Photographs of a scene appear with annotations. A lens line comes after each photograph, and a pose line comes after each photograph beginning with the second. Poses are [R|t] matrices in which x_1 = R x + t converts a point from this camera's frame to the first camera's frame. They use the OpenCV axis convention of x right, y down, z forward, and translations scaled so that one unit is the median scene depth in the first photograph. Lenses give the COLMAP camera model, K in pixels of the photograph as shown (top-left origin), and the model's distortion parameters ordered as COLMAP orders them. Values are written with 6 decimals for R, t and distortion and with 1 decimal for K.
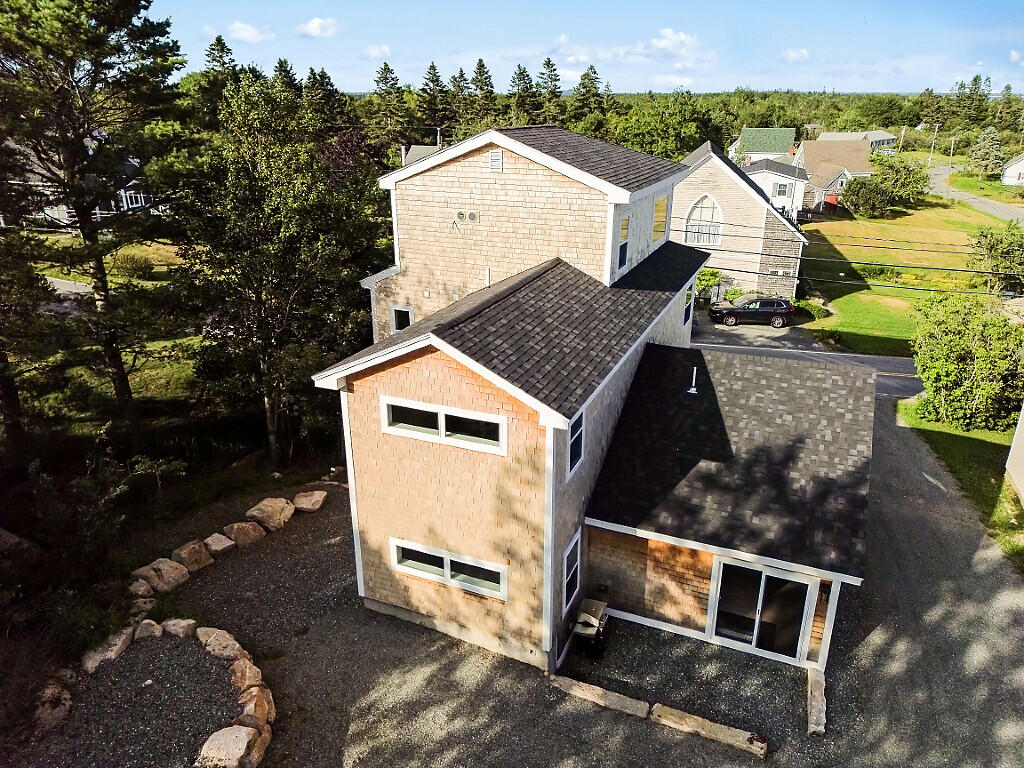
lens RADIAL K [[721.0, 0, 514.5], [0, 721.0, 388.5], [0, 0, 1]] dist [0.054879, -0.049617]
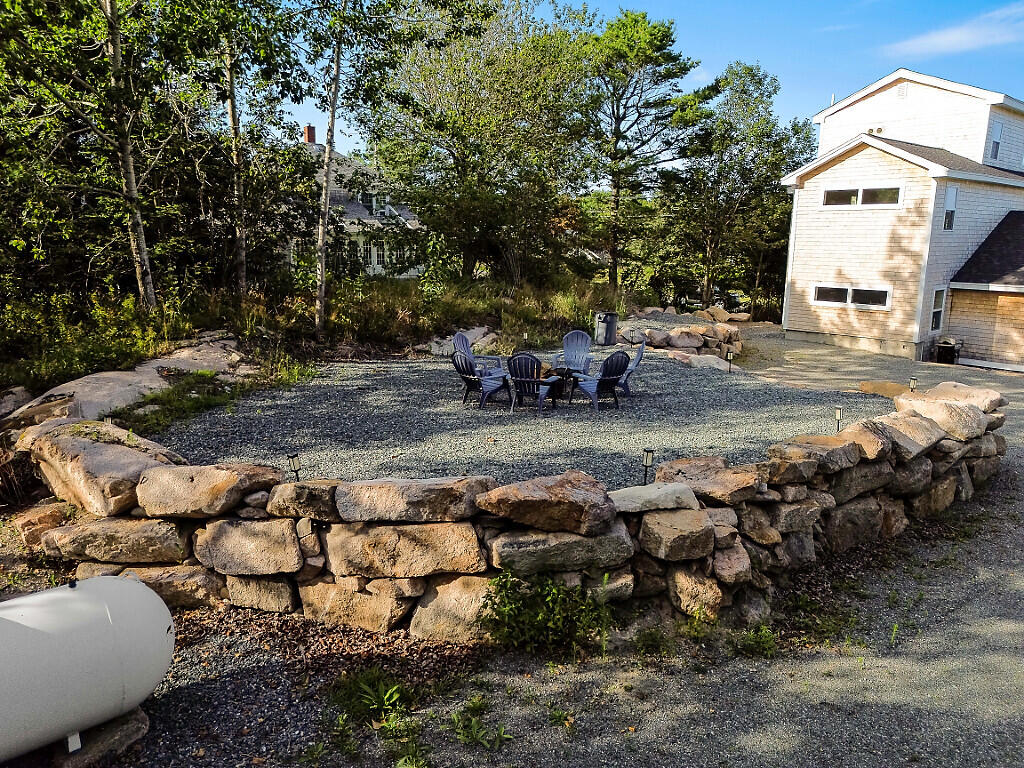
lens RADIAL K [[721.0, 0, 511.2], [0, 721.0, 383.8], [0, 0, 1]] dist [0.054879, -0.049617]
pose [[0.896705, 0.095980, -0.432096, -0.045429], [-0.170246, 0.975898, -0.136529, 0.776207], [0.408578, 0.195989, 0.891433, -0.724846]]
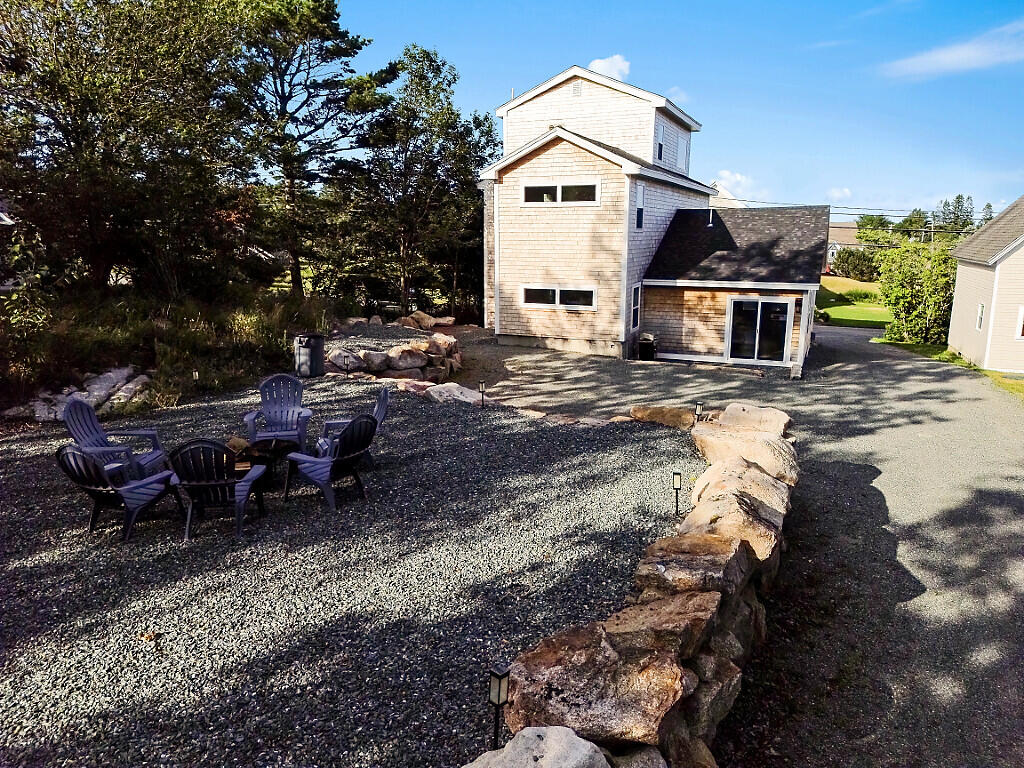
lens RADIAL K [[721.0, 0, 514.8], [0, 721.0, 385.0], [0, 0, 1]] dist [0.054879, -0.049617]
pose [[0.999868, 0.006547, -0.014903, -0.156585], [-0.008983, 0.985439, -0.169793, 0.687379], [0.013574, 0.169905, 0.985367, -0.508205]]
